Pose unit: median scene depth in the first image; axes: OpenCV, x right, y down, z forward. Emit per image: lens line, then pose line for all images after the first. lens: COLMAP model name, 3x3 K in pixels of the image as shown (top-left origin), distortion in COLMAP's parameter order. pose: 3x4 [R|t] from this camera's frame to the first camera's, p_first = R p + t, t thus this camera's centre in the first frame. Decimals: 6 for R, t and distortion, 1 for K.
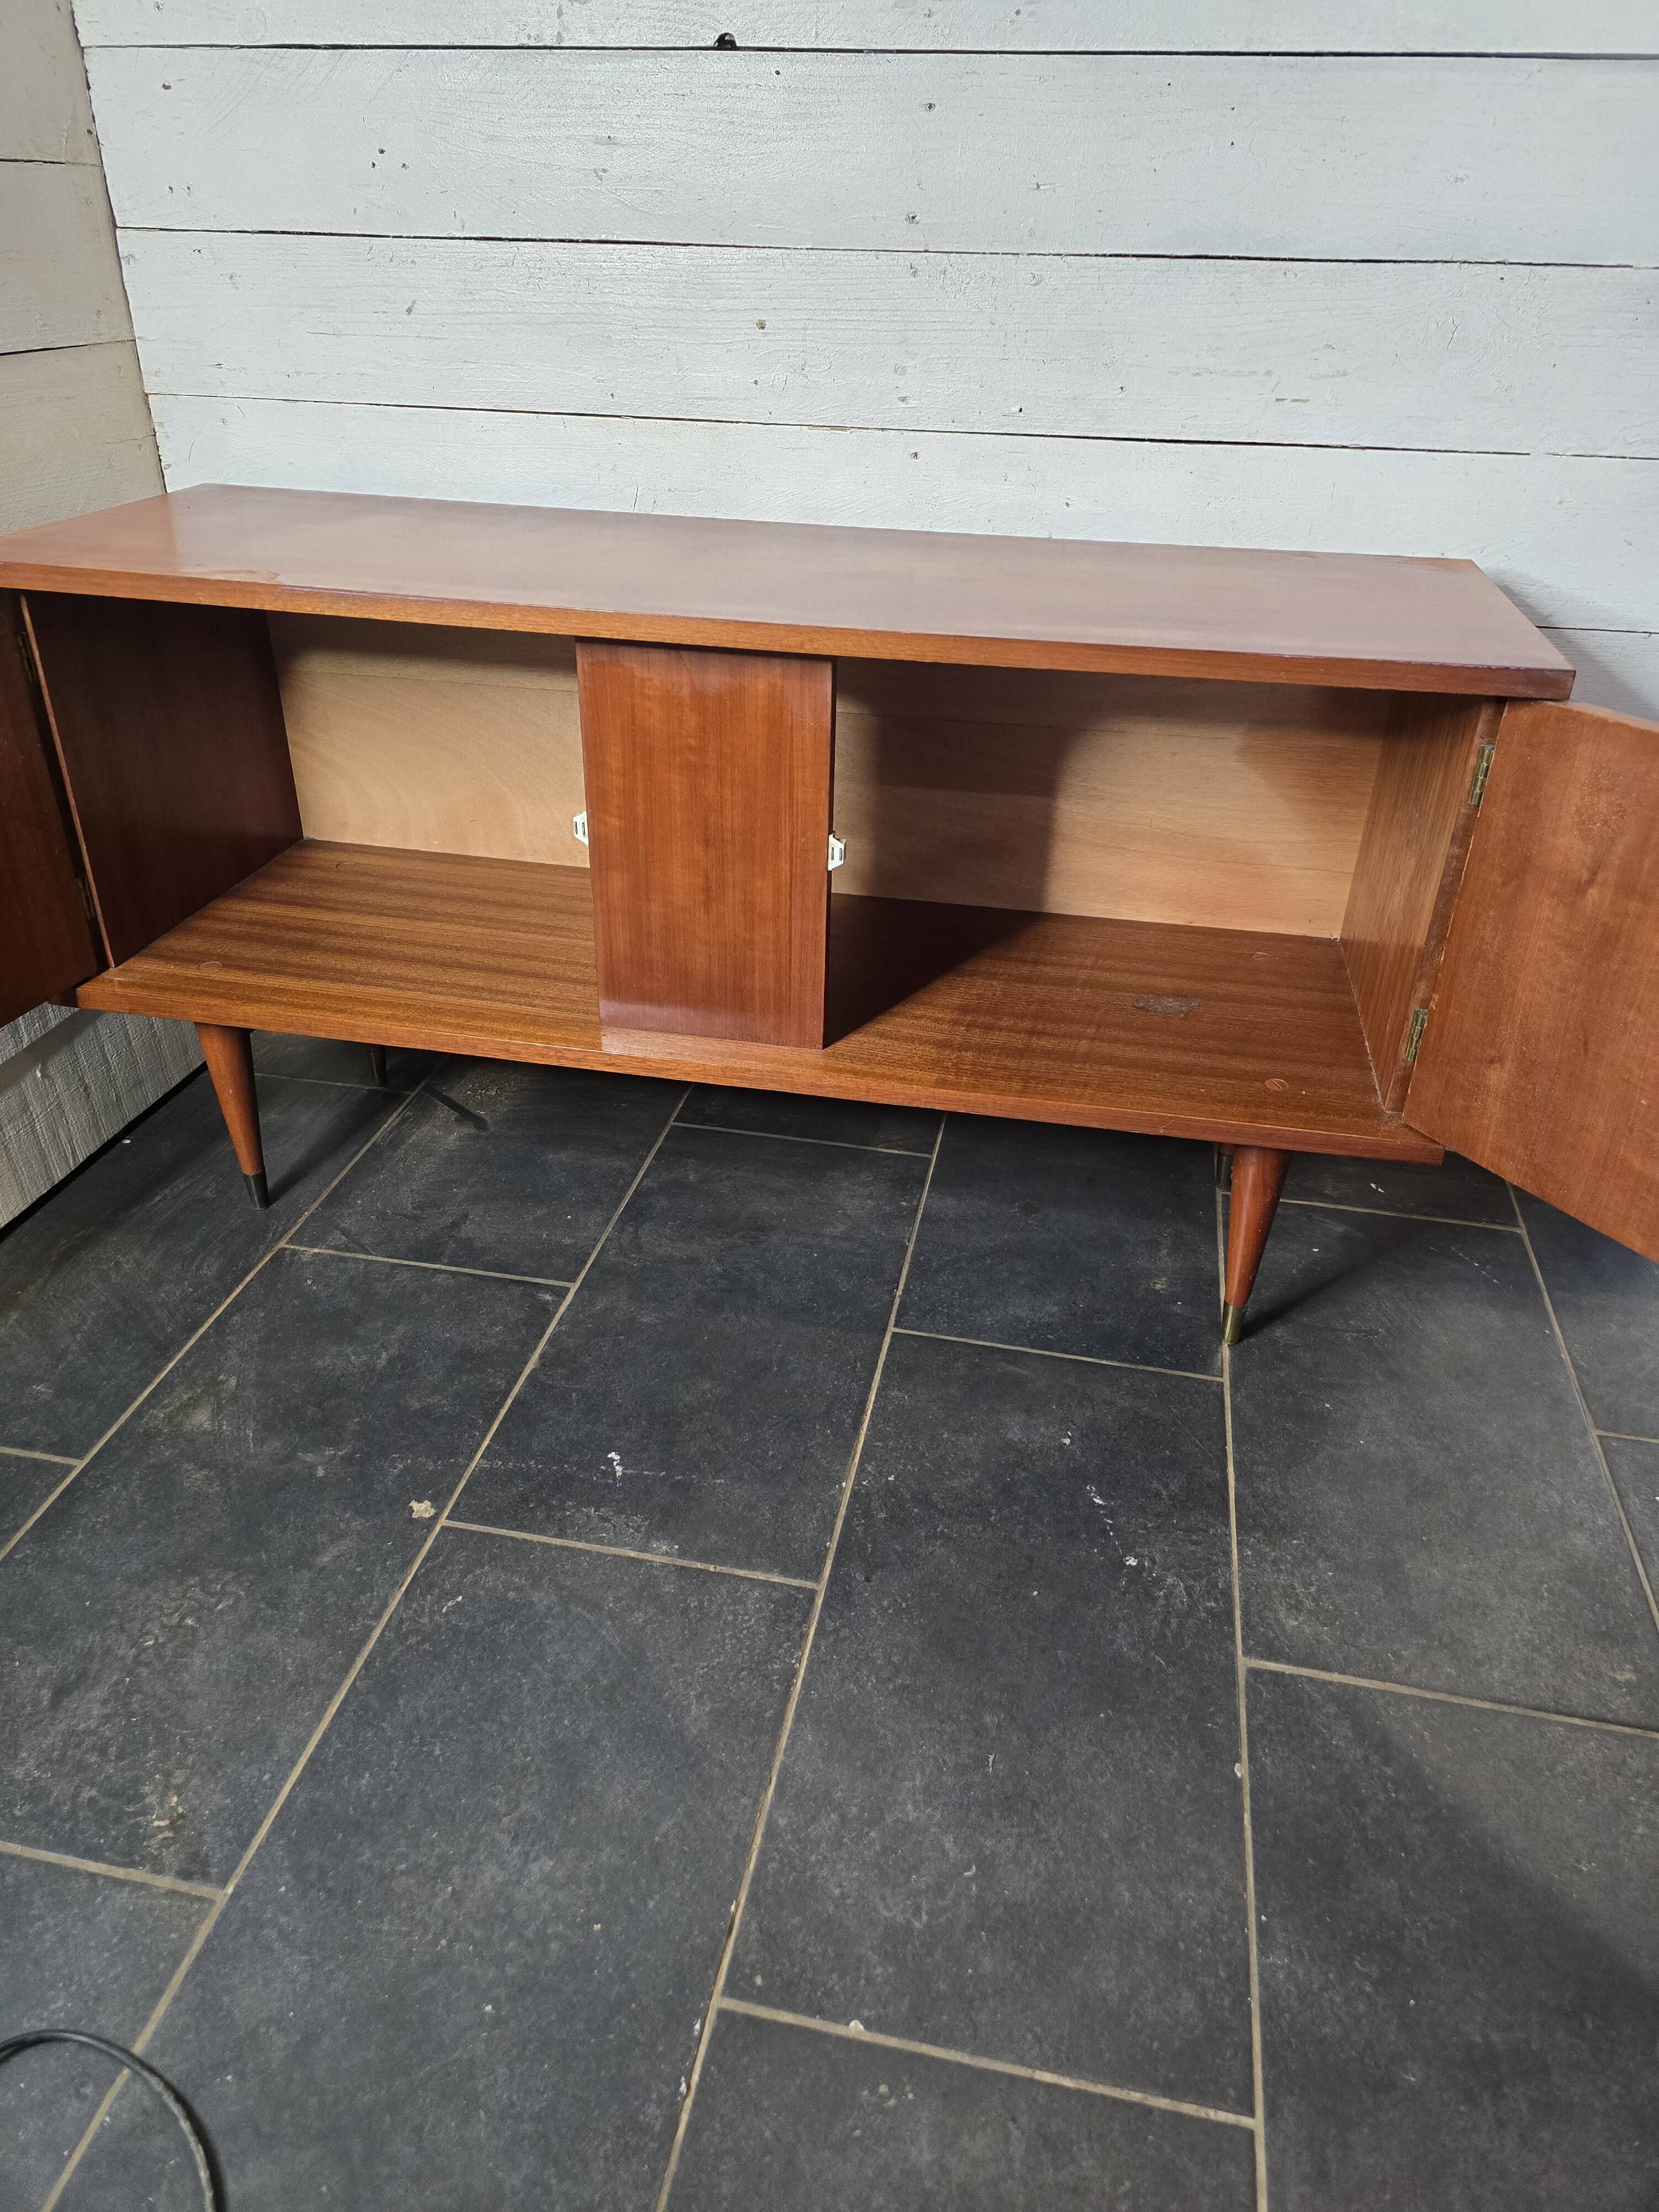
lens RADIAL K [[1509.0, 0, 839.6], [0, 1509.0, 1070.8], [0, 0, 1]] dist [0.051824, -0.056479]
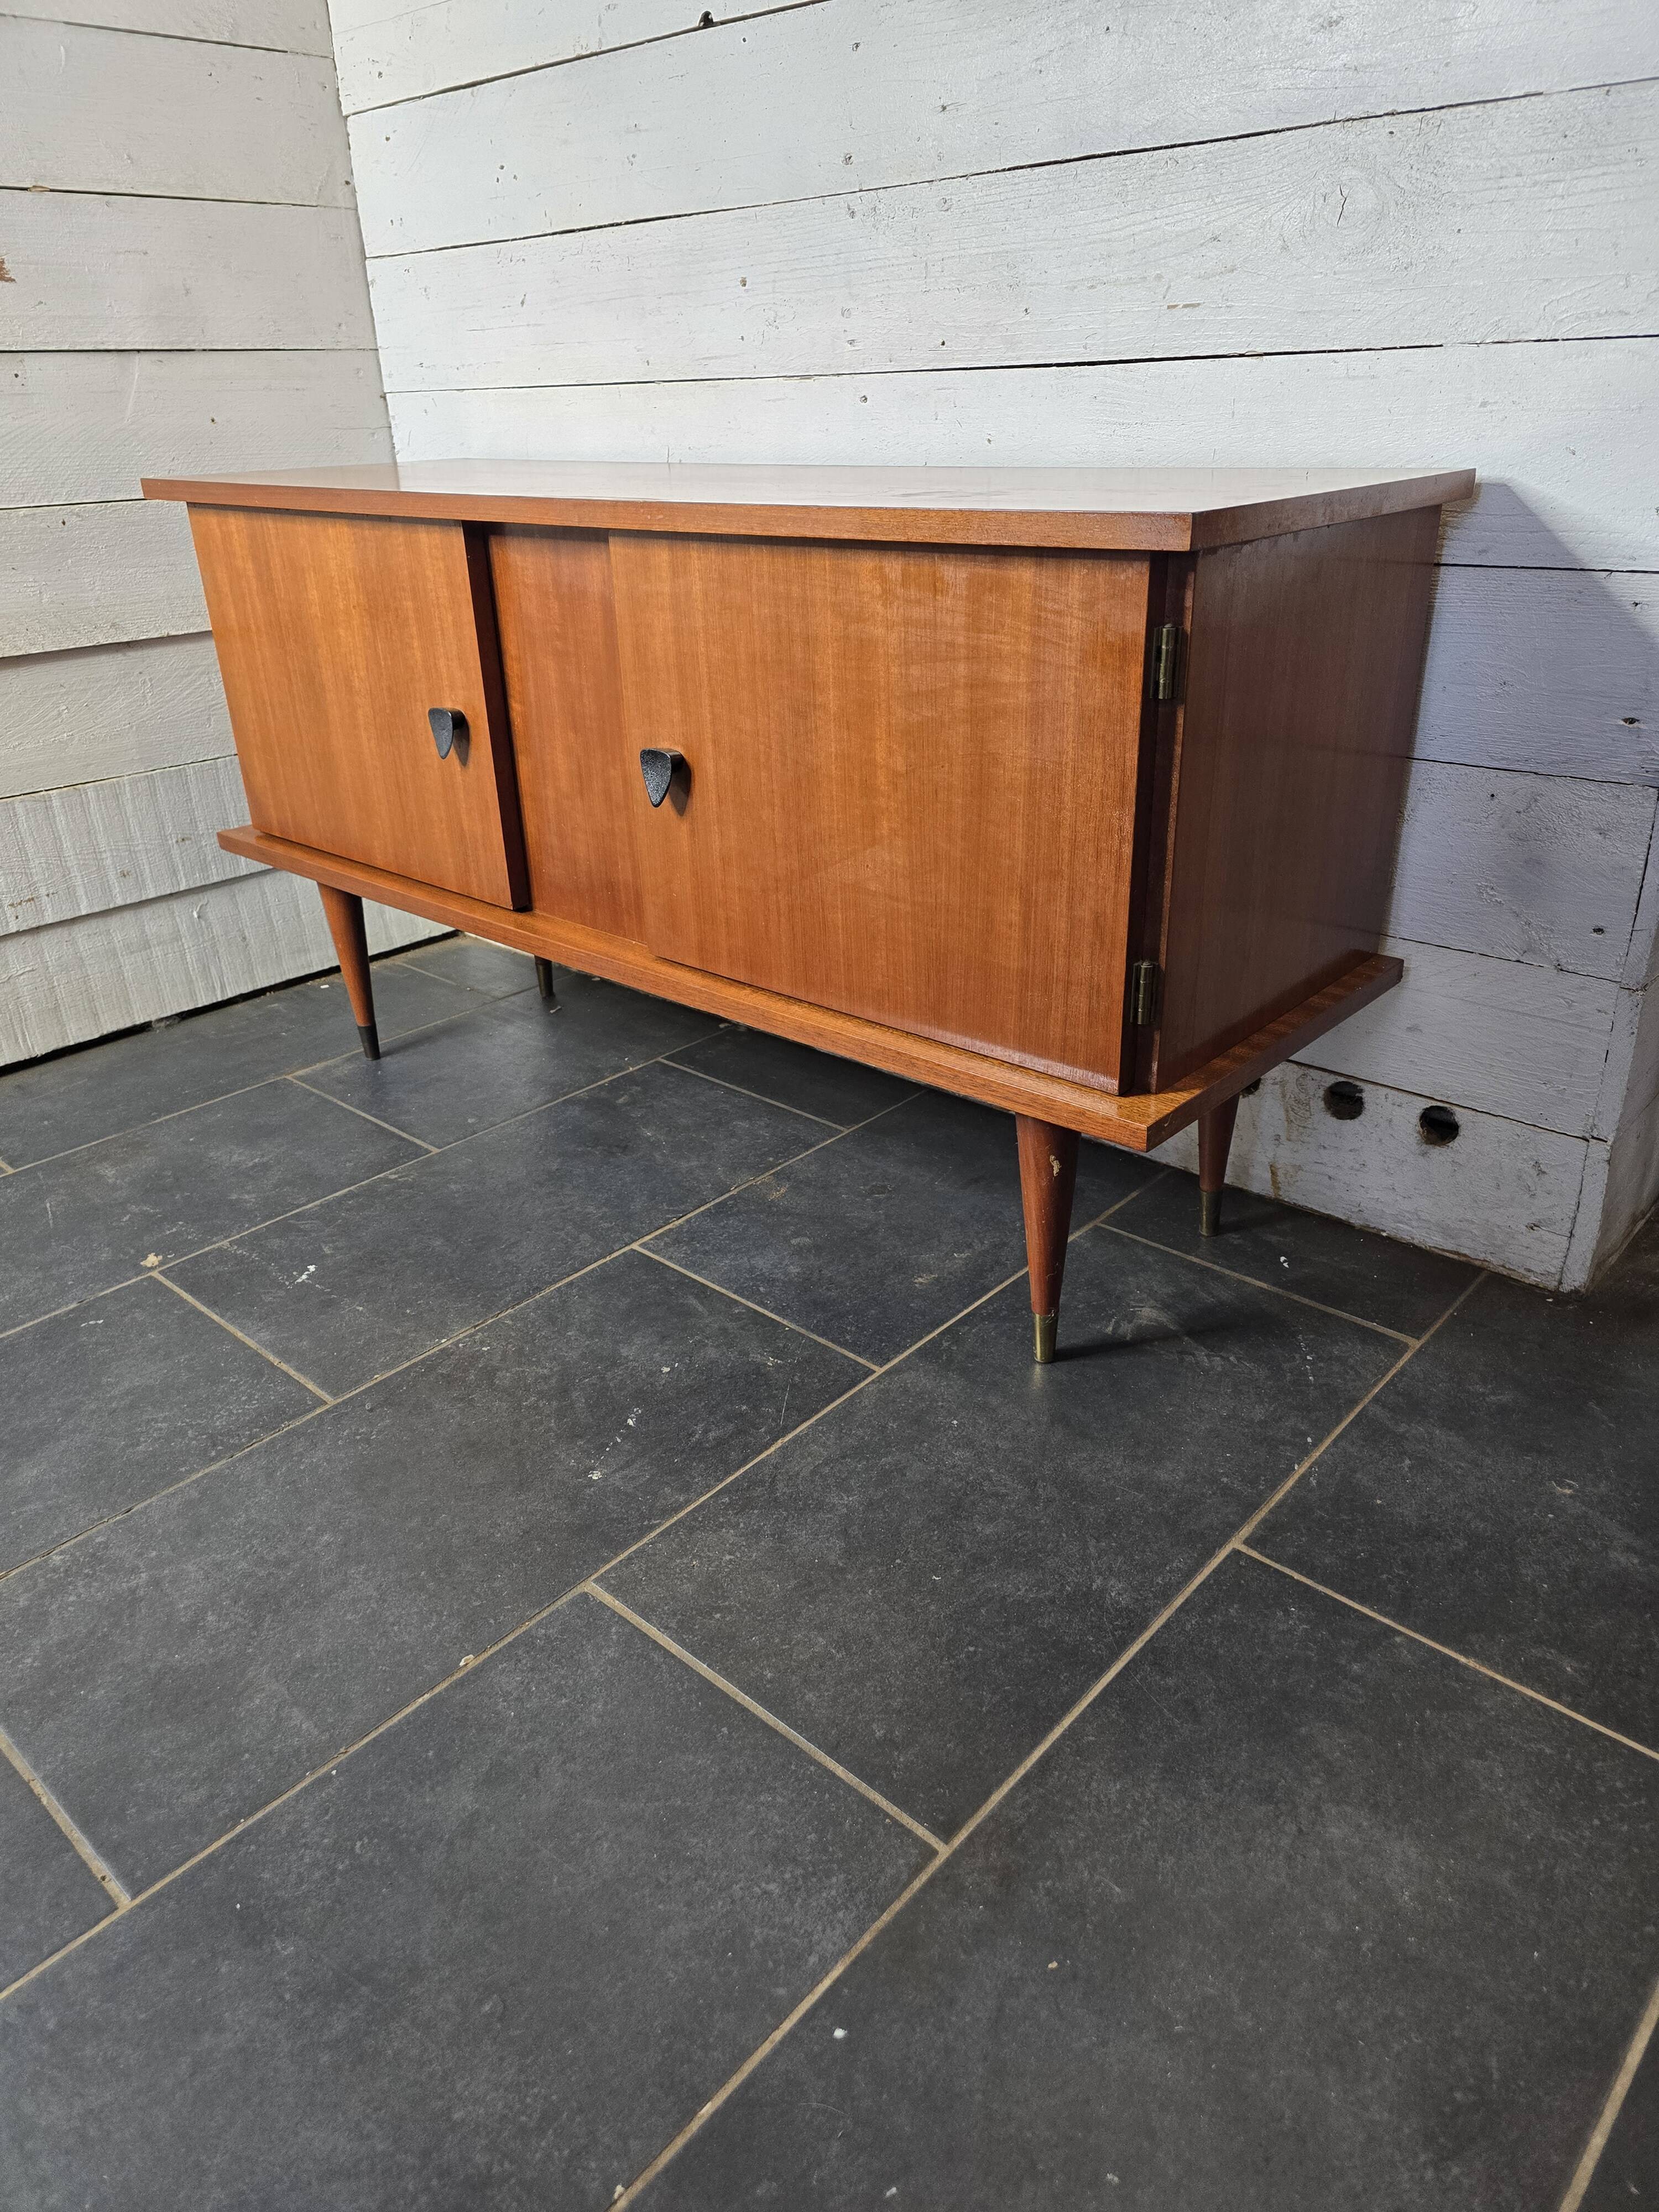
lens RADIAL K [[1509.0, 0, 833.9], [0, 1509.0, 1093.9], [0, 0, 1]] dist [0.051824, -0.056479]
pose [[0.855813, 0.174327, -0.487025, 0.749082], [-0.211724, 0.977075, -0.022311, 0.082396], [0.471970, 0.122209, 0.873103, 0.220363]]
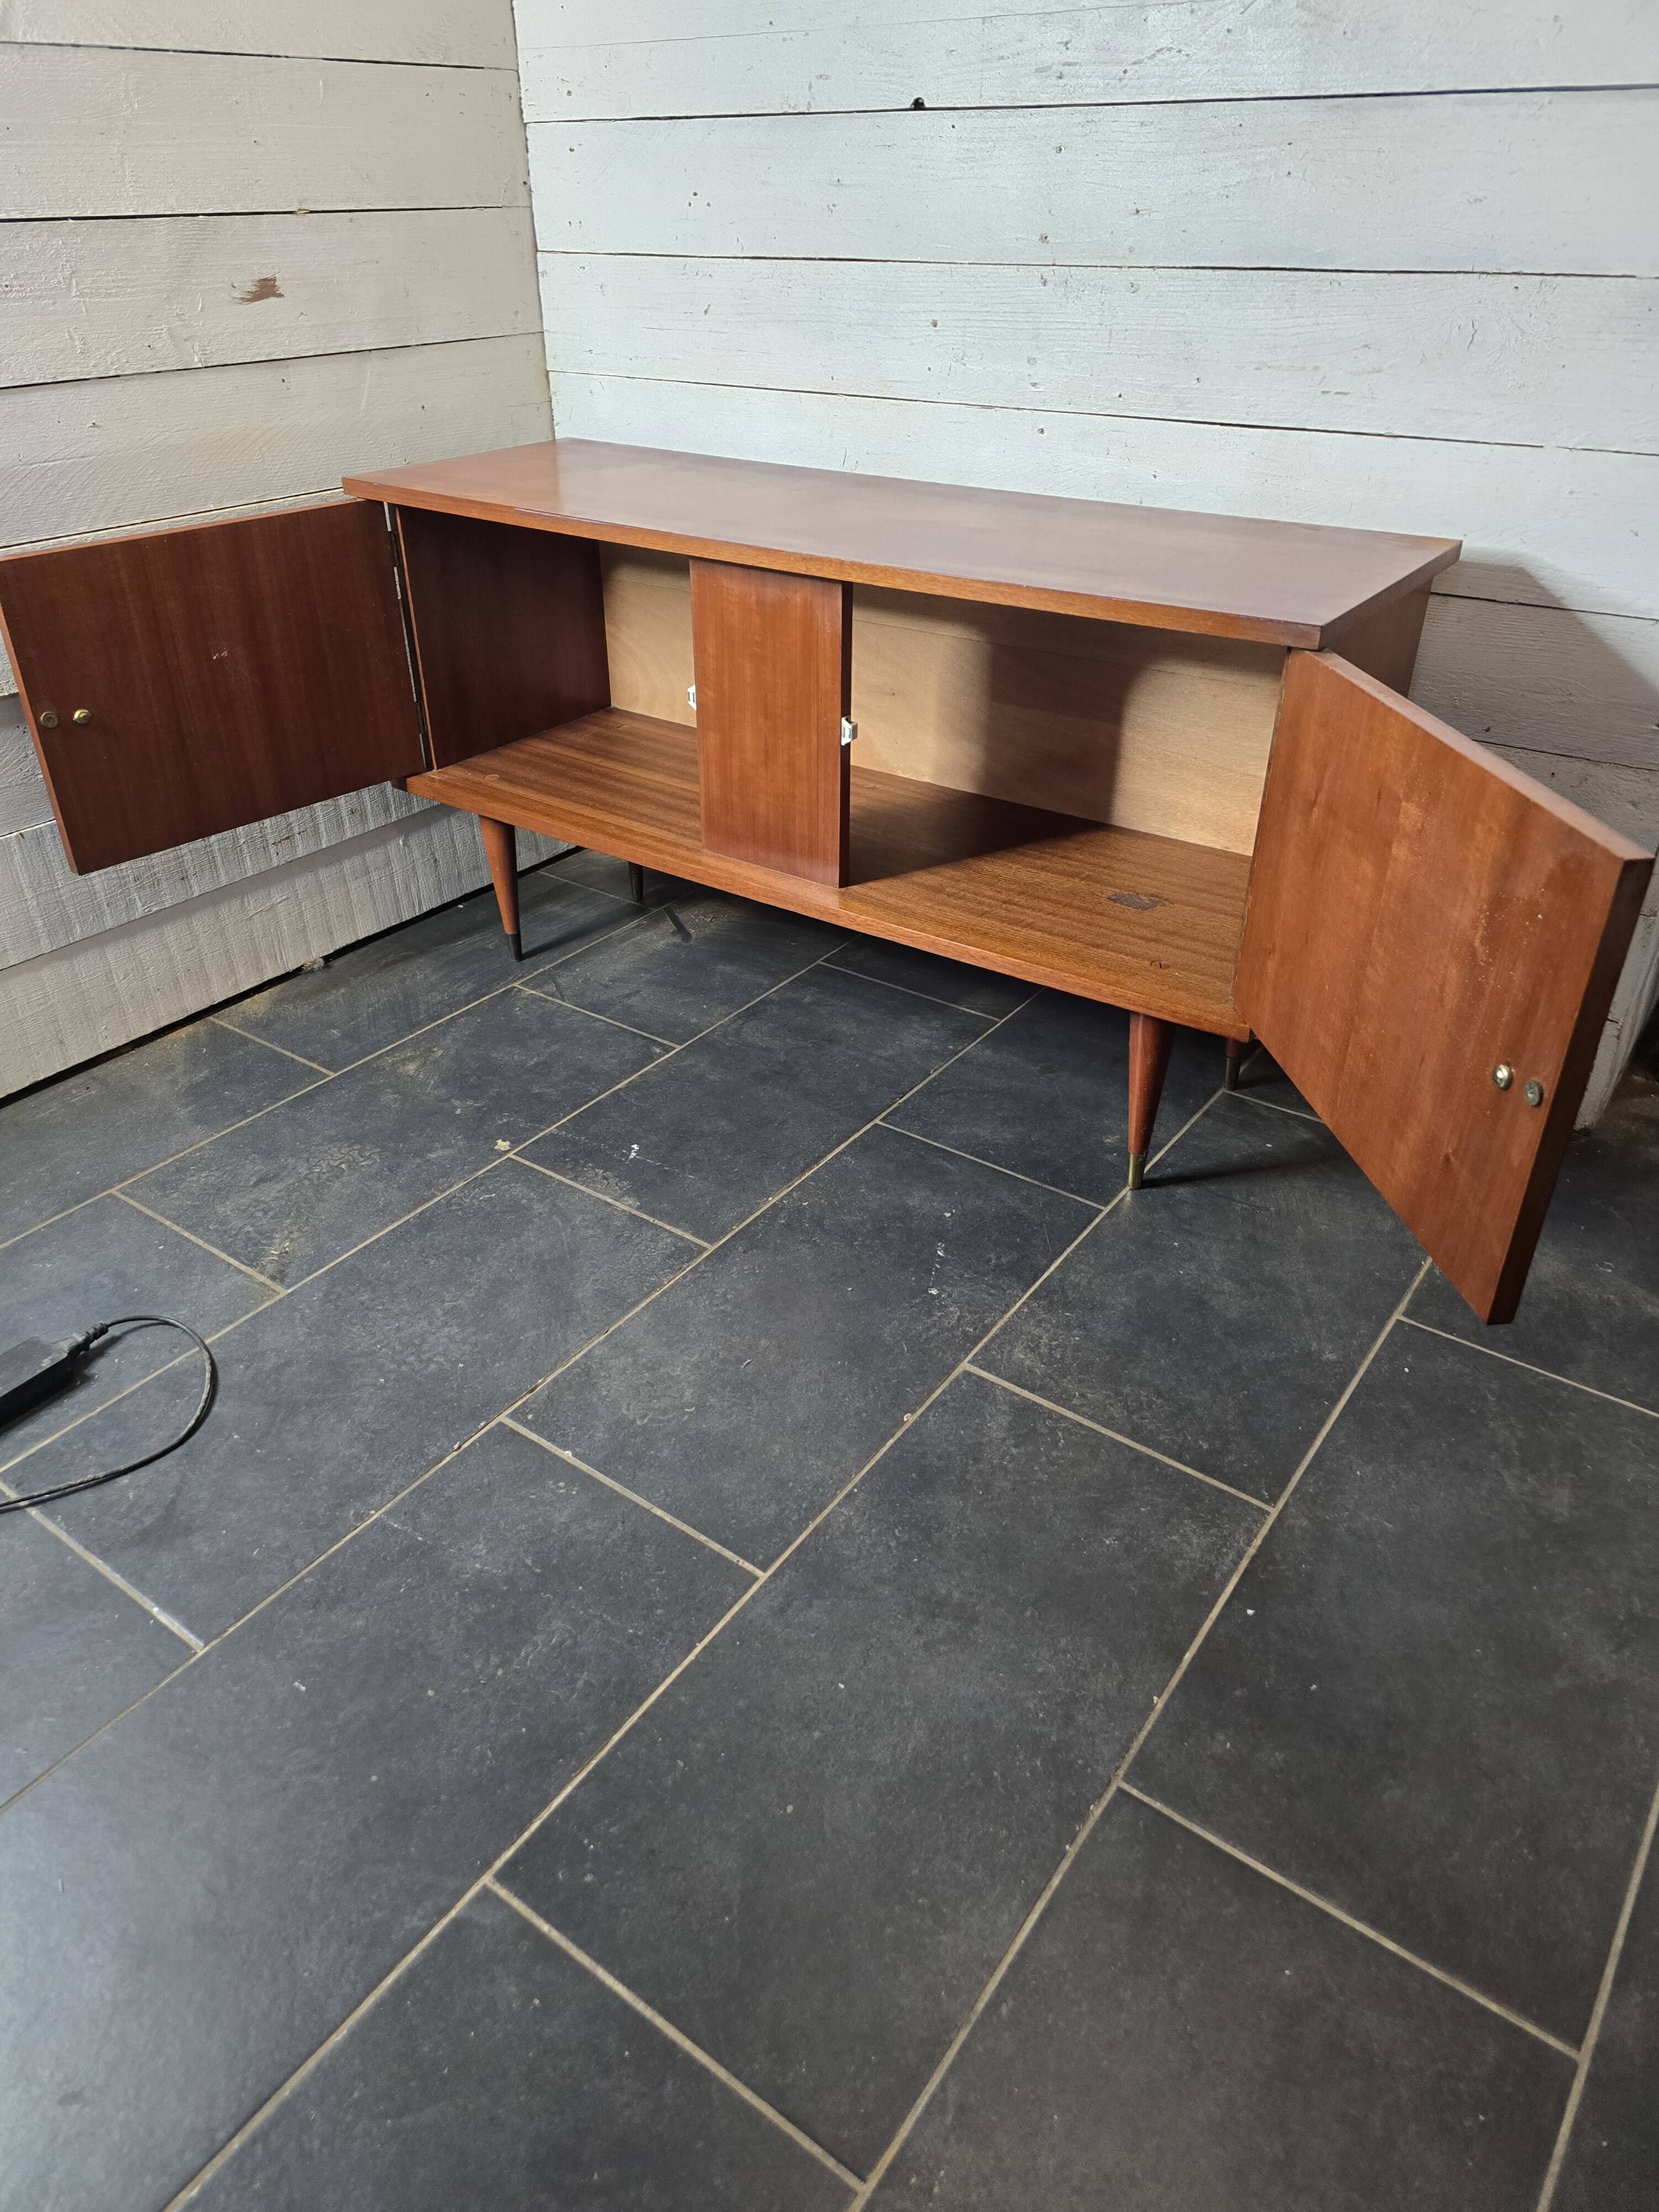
lens RADIAL K [[1509.0, 0, 805.2], [0, 1509.0, 1090.7], [0, 0, 1]] dist [0.051824, -0.056479]
pose [[0.903796, 0.195991, -0.380447, 0.562724], [-0.184070, 0.980567, 0.067869, 0.085972], [0.386355, 0.008689, 0.922309, -0.252879]]
